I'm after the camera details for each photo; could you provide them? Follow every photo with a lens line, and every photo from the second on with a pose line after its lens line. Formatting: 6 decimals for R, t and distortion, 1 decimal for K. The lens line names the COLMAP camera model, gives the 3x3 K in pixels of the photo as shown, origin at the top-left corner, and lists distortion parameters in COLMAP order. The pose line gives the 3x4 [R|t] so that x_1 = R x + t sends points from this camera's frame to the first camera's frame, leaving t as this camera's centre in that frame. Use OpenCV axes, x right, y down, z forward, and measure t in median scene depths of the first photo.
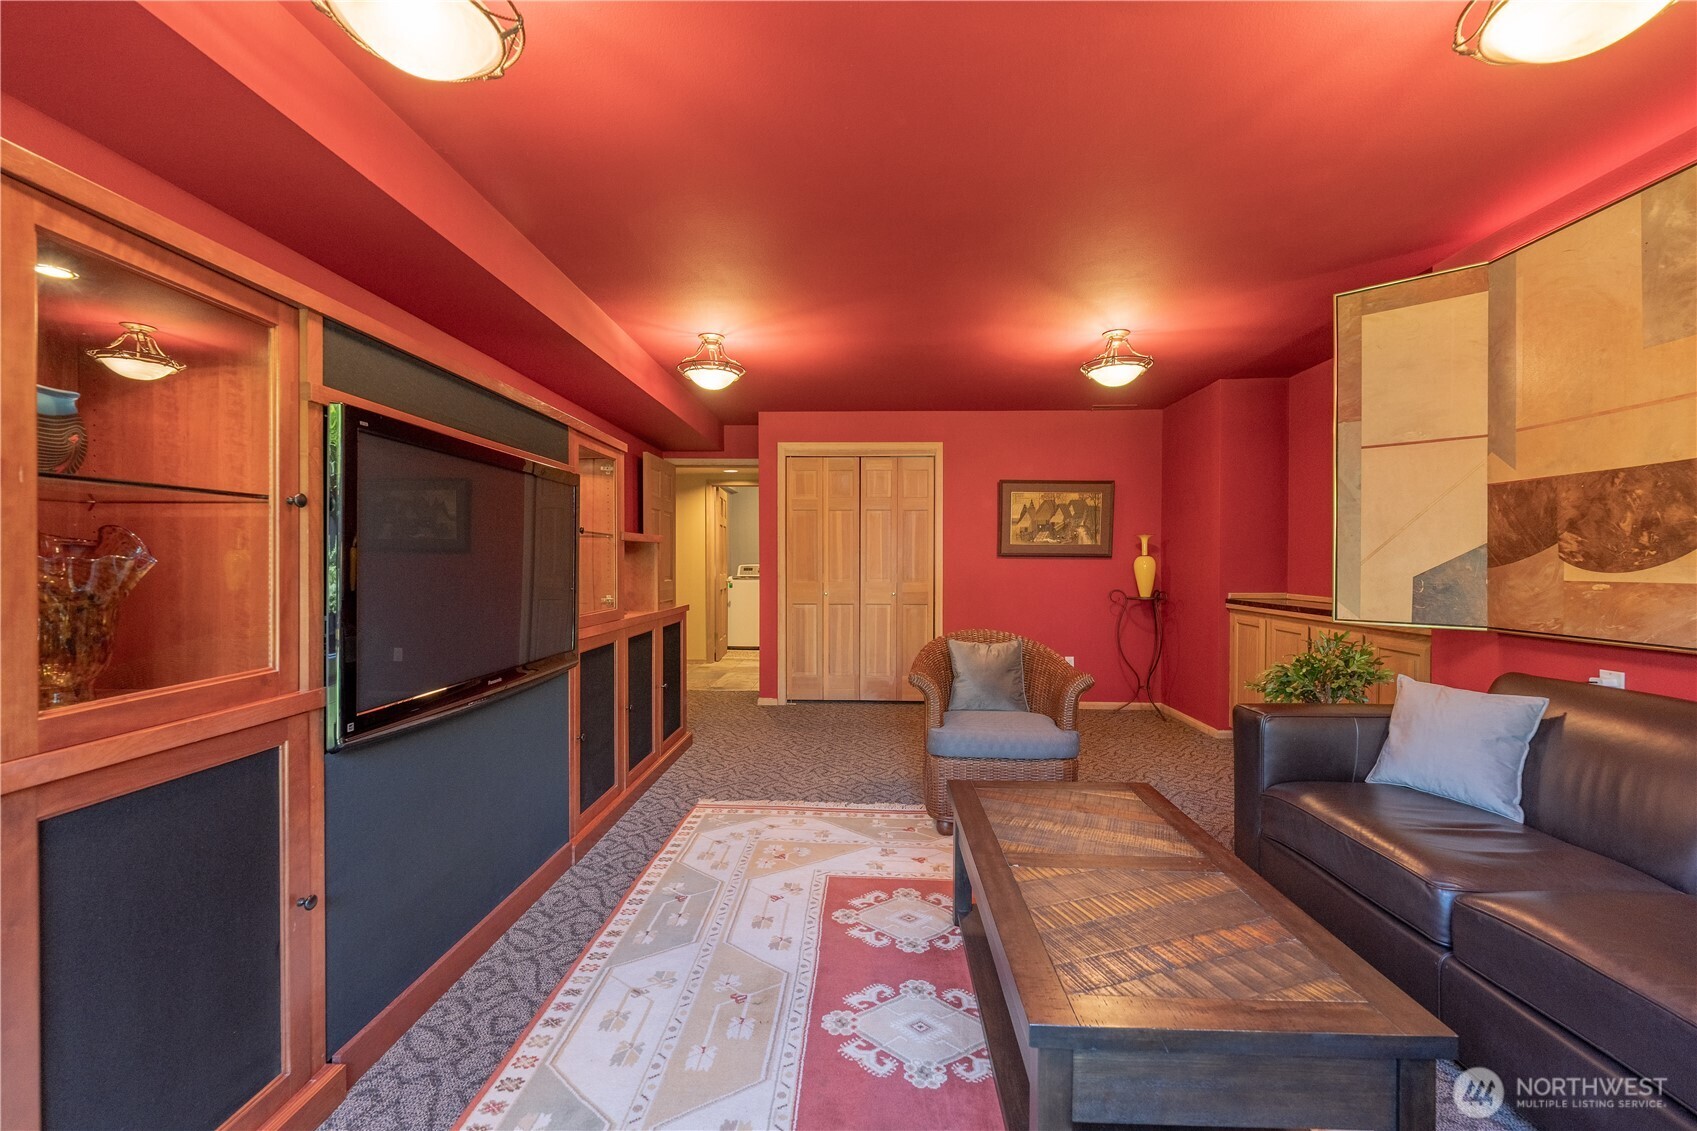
lens RADIAL K [[692.3, 0, 850.0], [0, 692.3, 562.0], [0, 0, 1]] dist [0.000110, 0.000043]
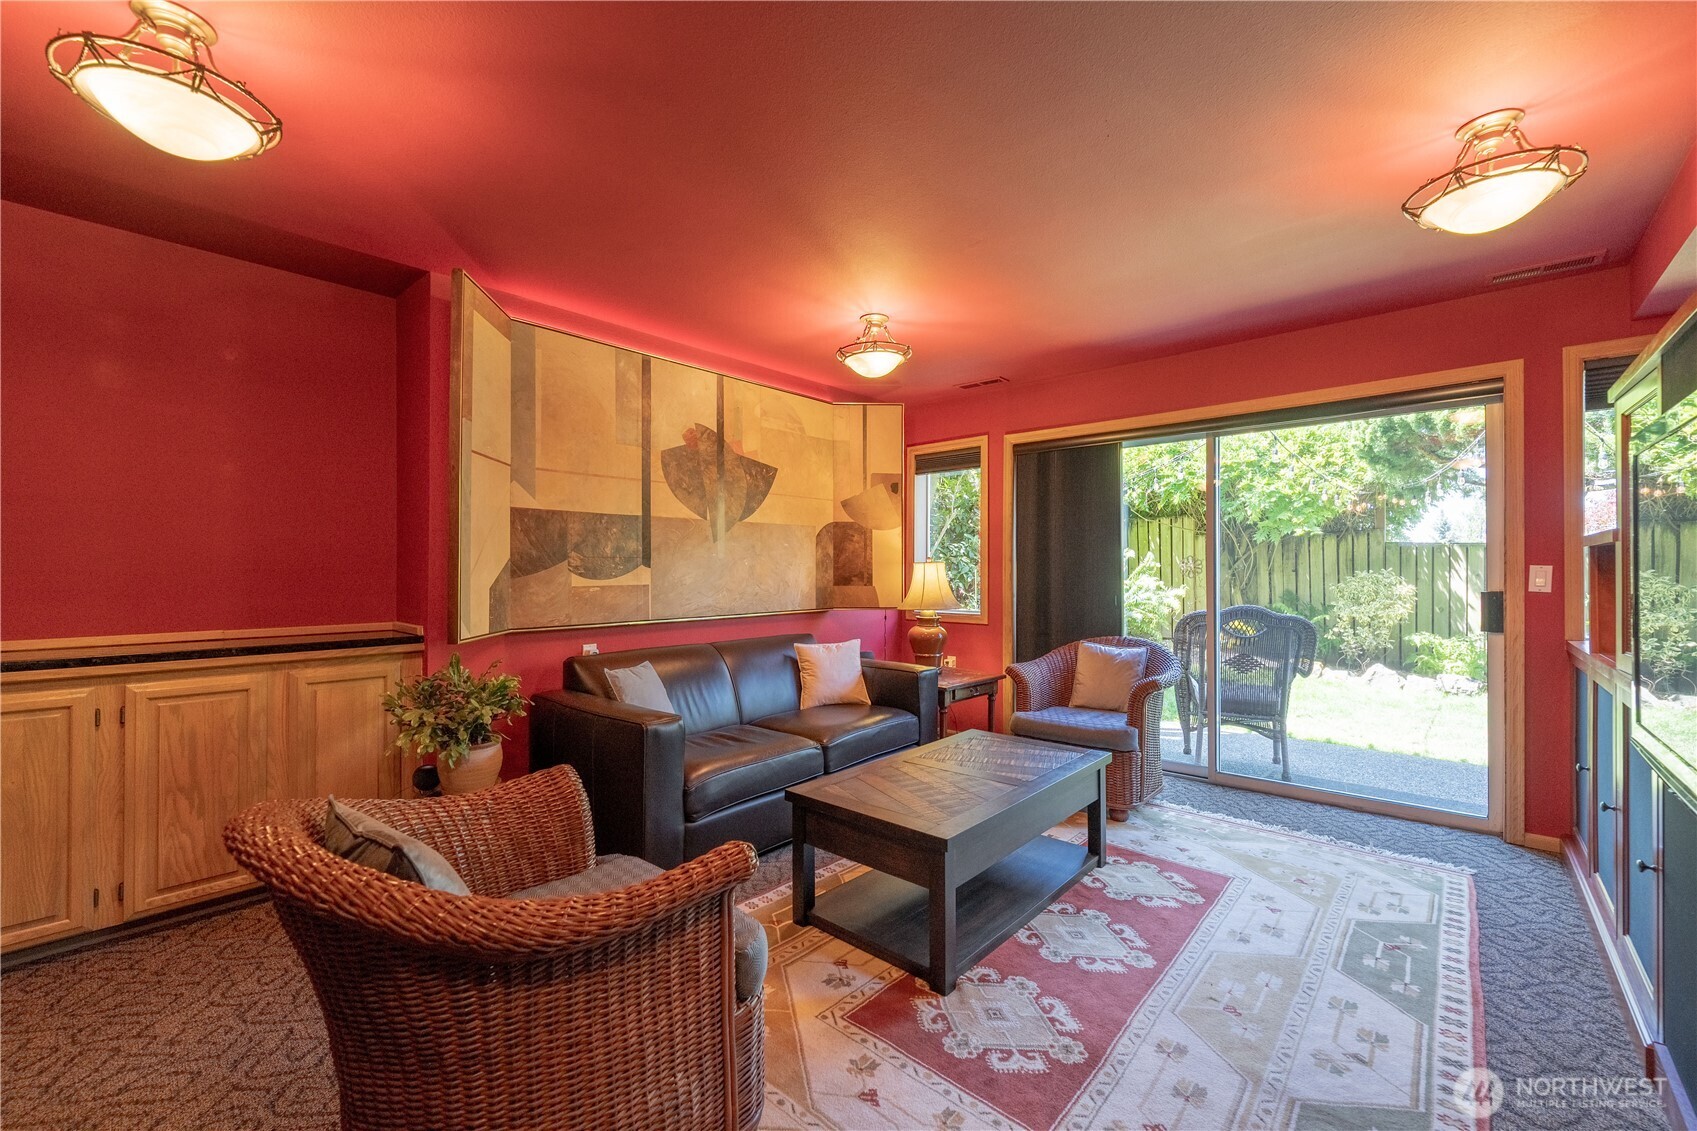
lens RADIAL K [[692.3, 0, 855.7], [0, 692.3, 569.3], [0, 0, 1]] dist [0.000110, 0.000043]
pose [[-0.777014, -0.003111, 0.629476, -0.308246], [-0.001387, 0.999994, 0.003229, -0.013650], [-0.629482, 0.001636, -0.777013, 1.784598]]
